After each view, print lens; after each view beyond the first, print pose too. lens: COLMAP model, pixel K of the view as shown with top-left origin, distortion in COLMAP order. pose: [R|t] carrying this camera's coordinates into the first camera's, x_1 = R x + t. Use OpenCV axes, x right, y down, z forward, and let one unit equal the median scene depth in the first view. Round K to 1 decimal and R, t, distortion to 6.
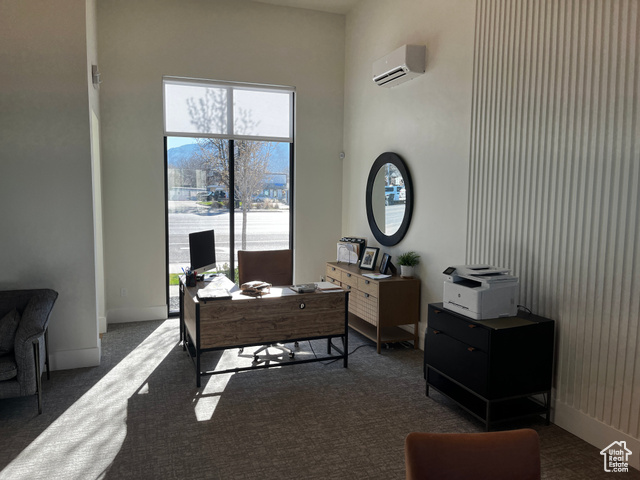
lens RADIAL K [[481.0, 0, 320.1], [0, 481.0, 239.1], [0, 0, 1]] dist [0.030194, -0.005428]
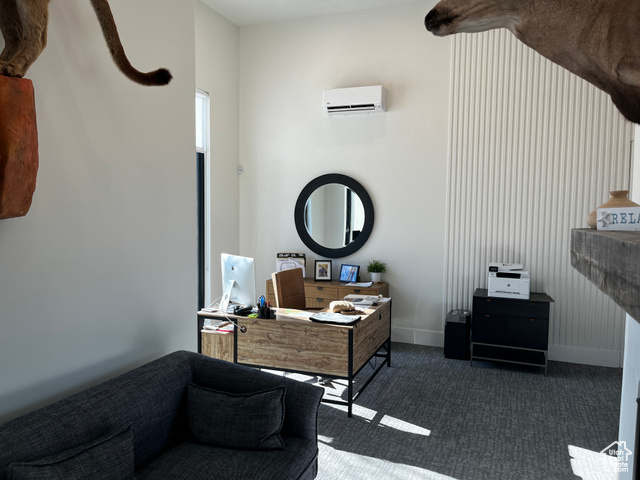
lens RADIAL K [[481.0, 0, 320.4], [0, 481.0, 241.5], [0, 0, 1]] dist [0.030194, -0.005428]
pose [[0.669925, -0.047210, 0.740926, -1.015992], [0.060491, 0.998129, 0.008904, -0.051028], [-0.739960, 0.038854, 0.671527, 0.411313]]
